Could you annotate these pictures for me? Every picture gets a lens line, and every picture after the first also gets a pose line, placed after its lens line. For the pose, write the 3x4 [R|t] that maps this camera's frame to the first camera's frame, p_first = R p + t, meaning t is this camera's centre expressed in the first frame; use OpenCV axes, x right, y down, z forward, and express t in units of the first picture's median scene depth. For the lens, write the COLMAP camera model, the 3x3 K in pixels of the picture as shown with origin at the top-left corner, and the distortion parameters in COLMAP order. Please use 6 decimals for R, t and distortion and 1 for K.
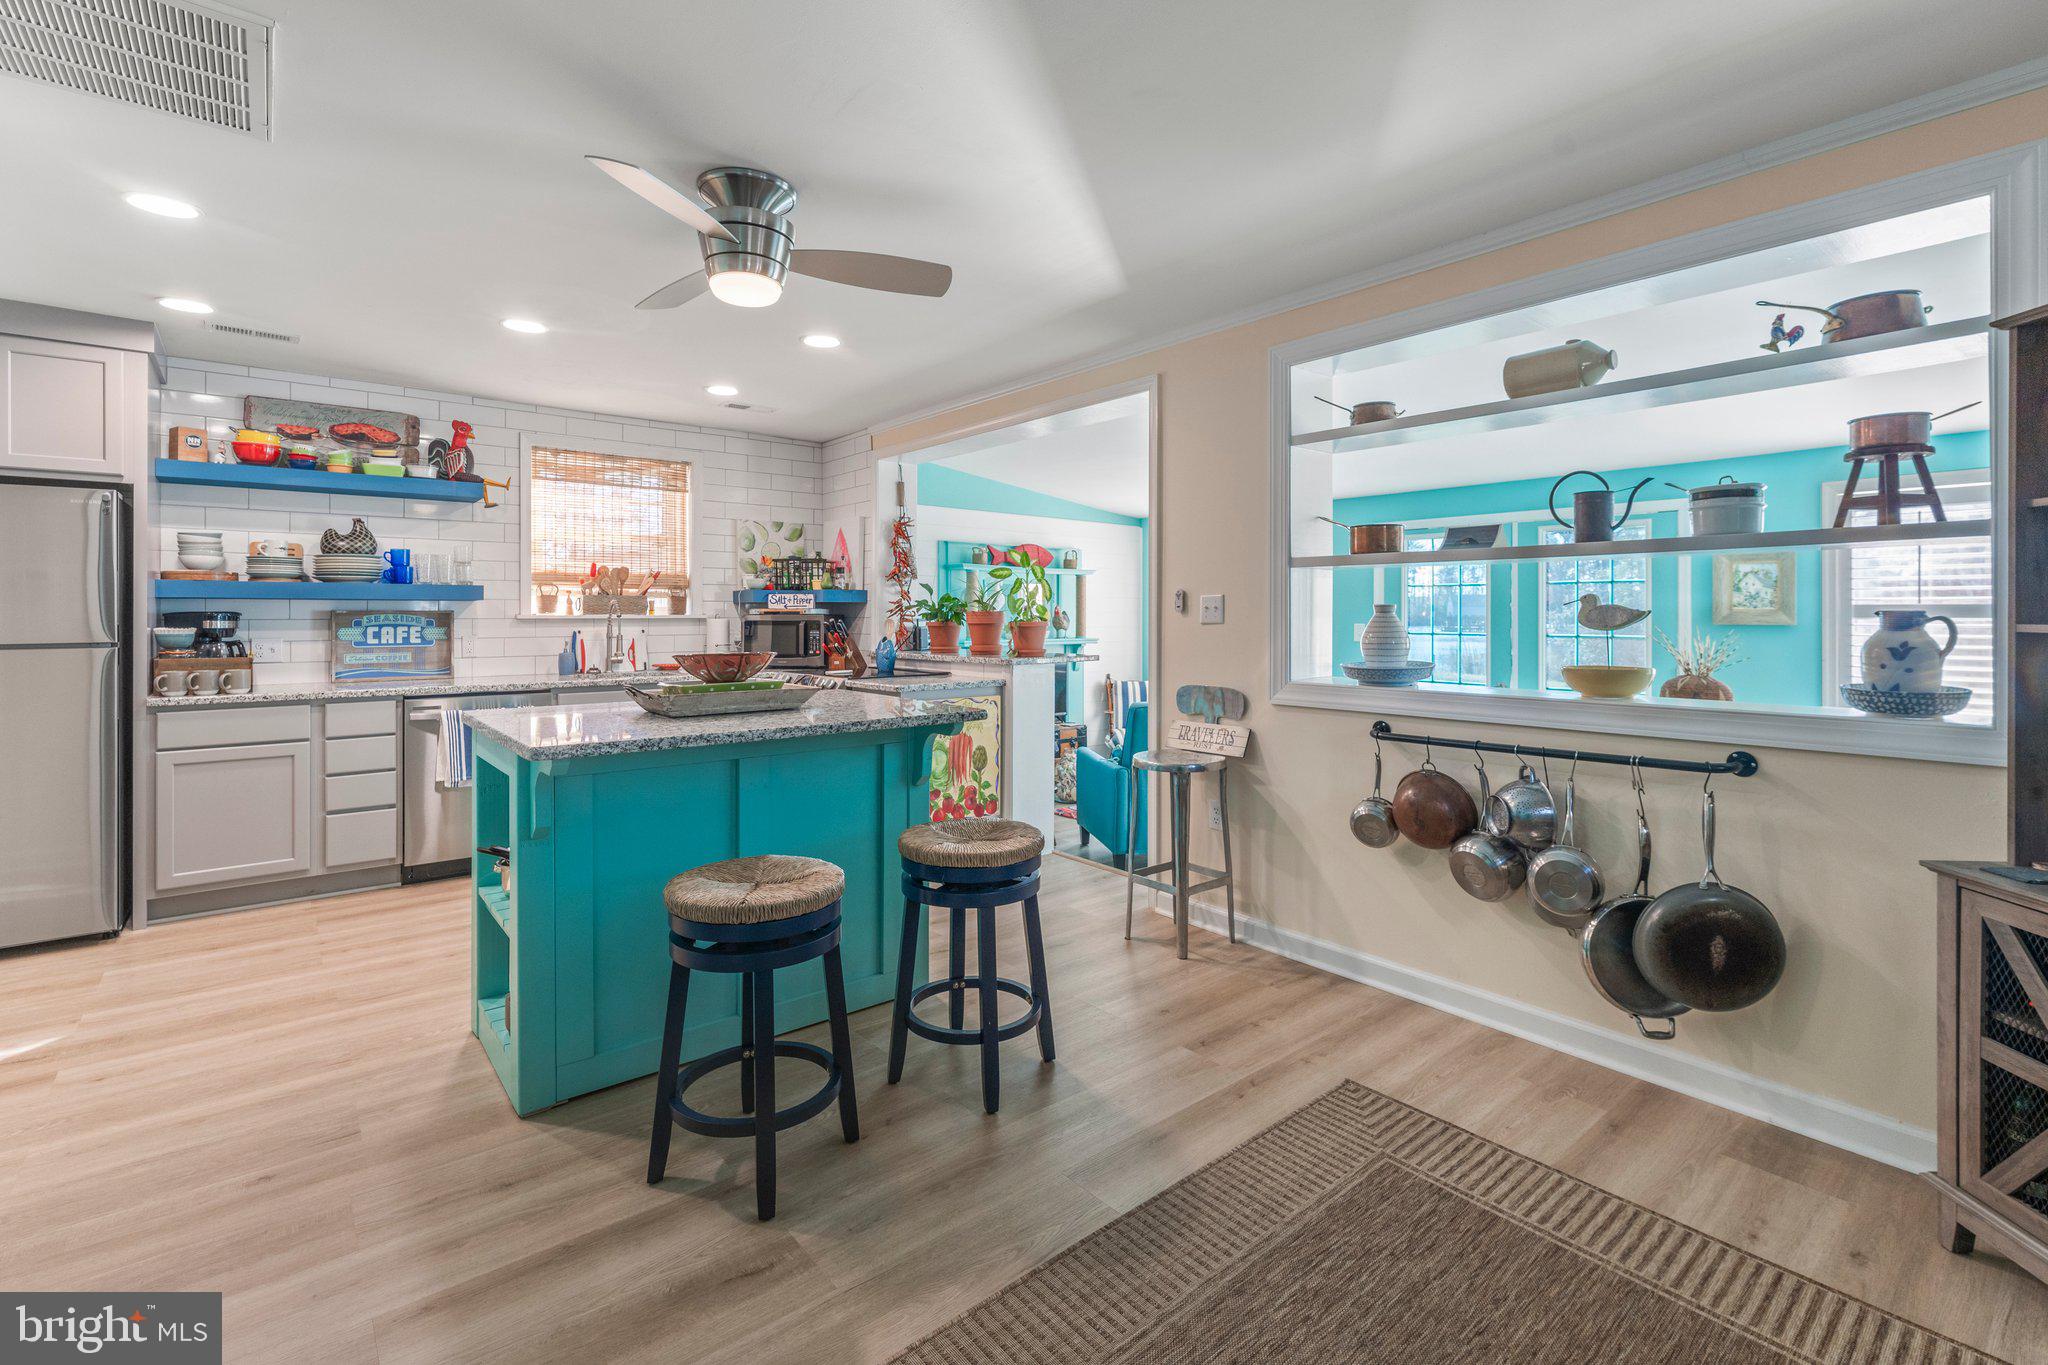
lens RADIAL K [[923.3, 0, 1024.1], [0, 923.3, 616.2], [0, 0, 1]] dist [-0.000679, -0.000004]
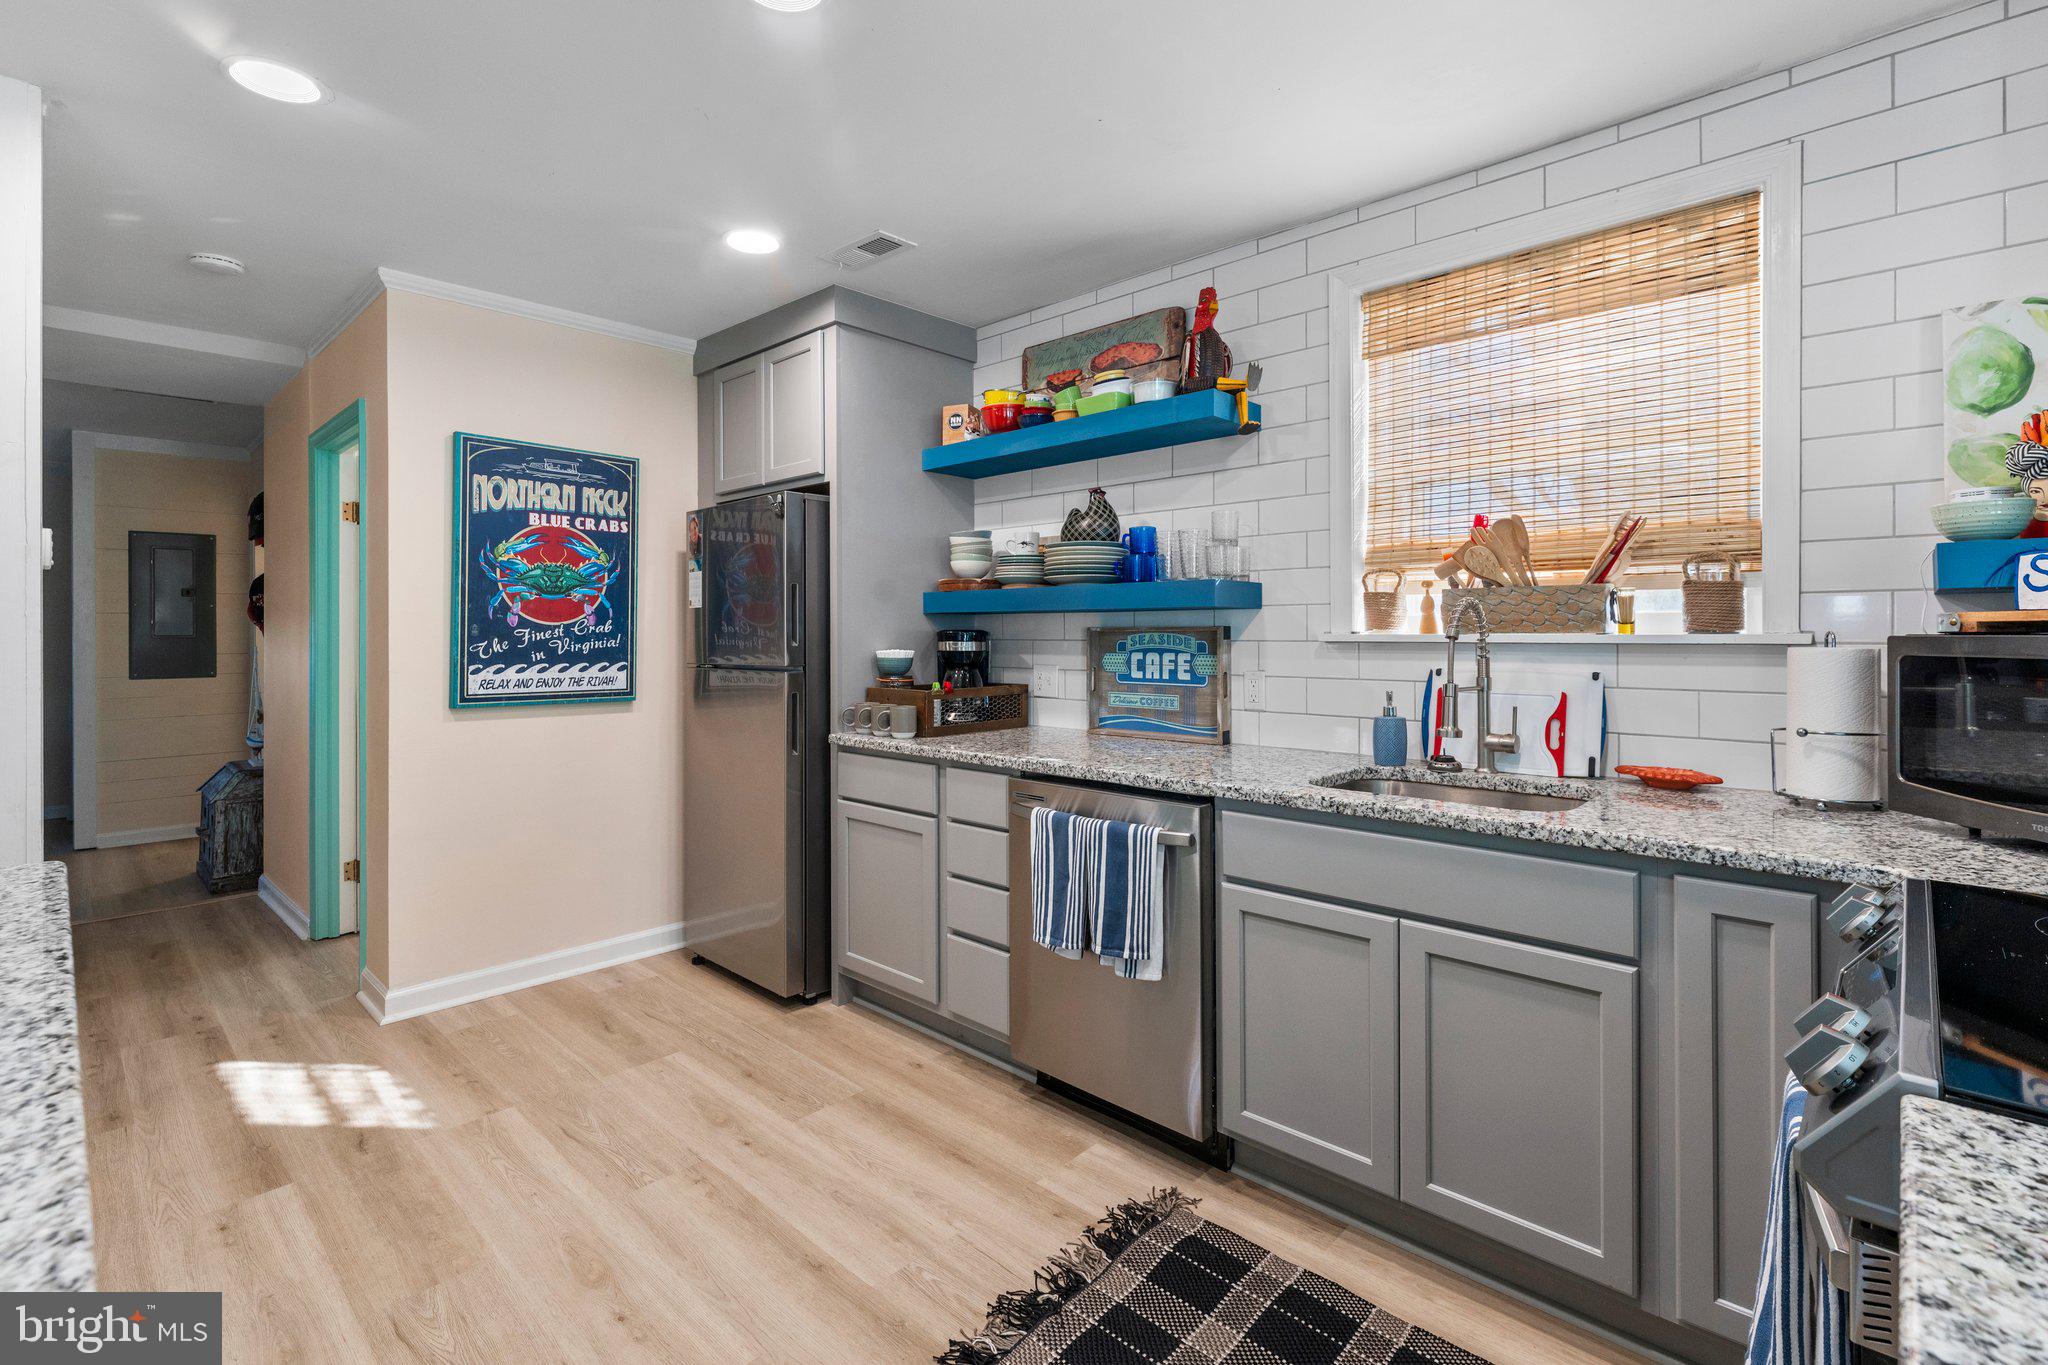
lens RADIAL K [[929.8, 0, 1035.6], [0, 929.8, 631.4], [0, 0, 1]] dist [-0.000856, -0.000097]
pose [[0.131001, -0.000428, -0.991382, -0.067985], [0.000835, 1.000000, -0.000321, -0.002959], [0.991382, -0.000785, 0.131001, 0.853007]]
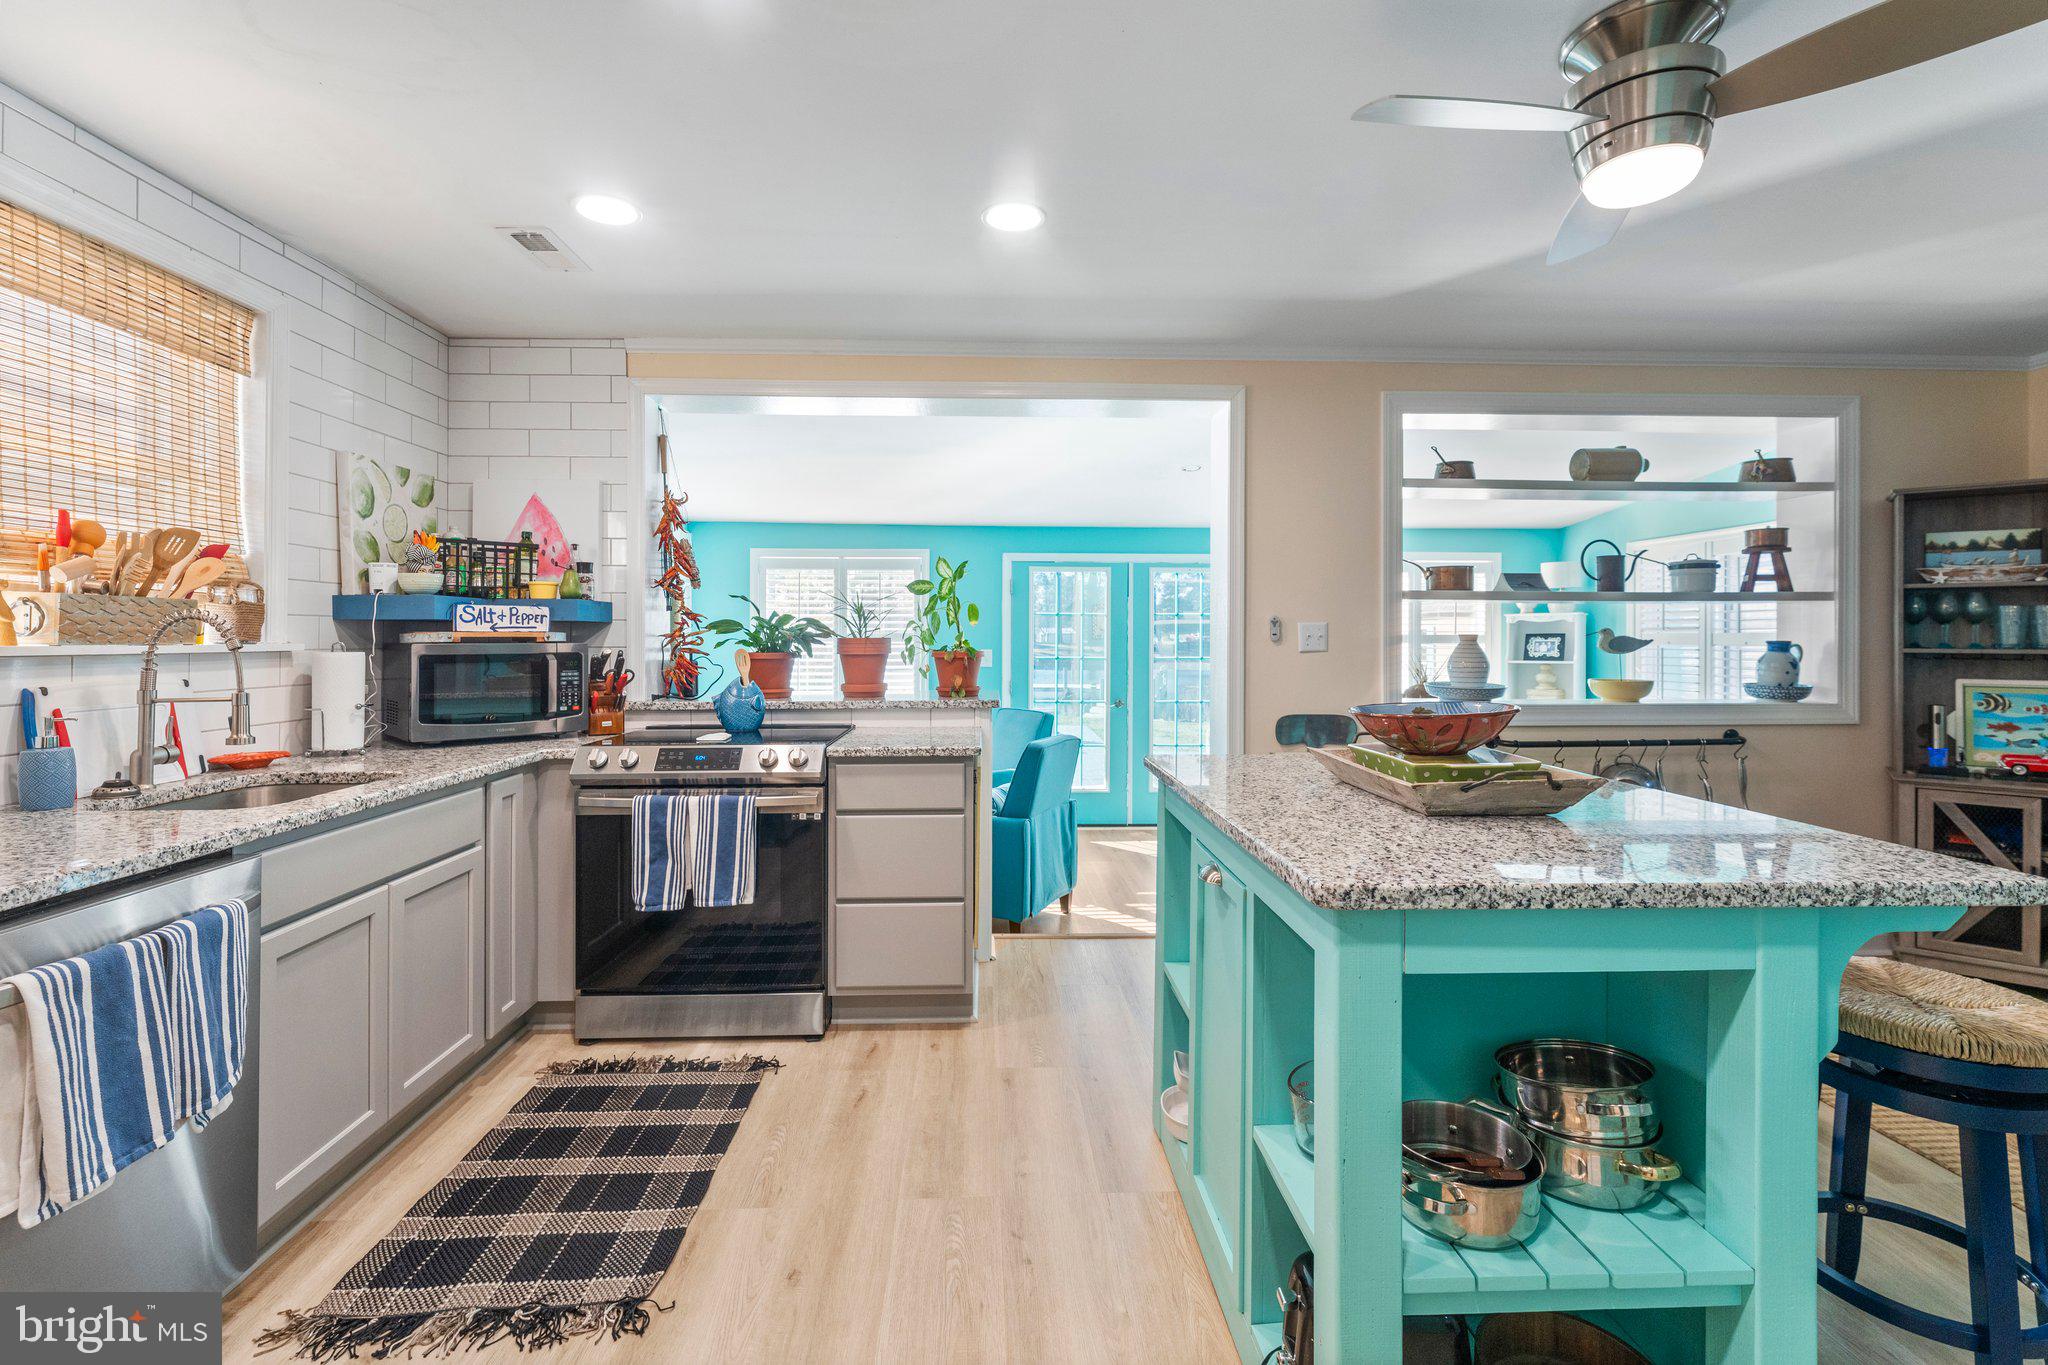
lens RADIAL K [[915.0, 0, 1022.4], [0, 915.0, 637.1], [0, 0, 1]] dist [0.002830, 0.000292]
pose [[0.599403, 0.001736, 0.800445, -0.619601], [0.000307, 0.999997, -0.002398, -0.004325], [-0.800447, 0.001683, 0.599401, 0.522711]]
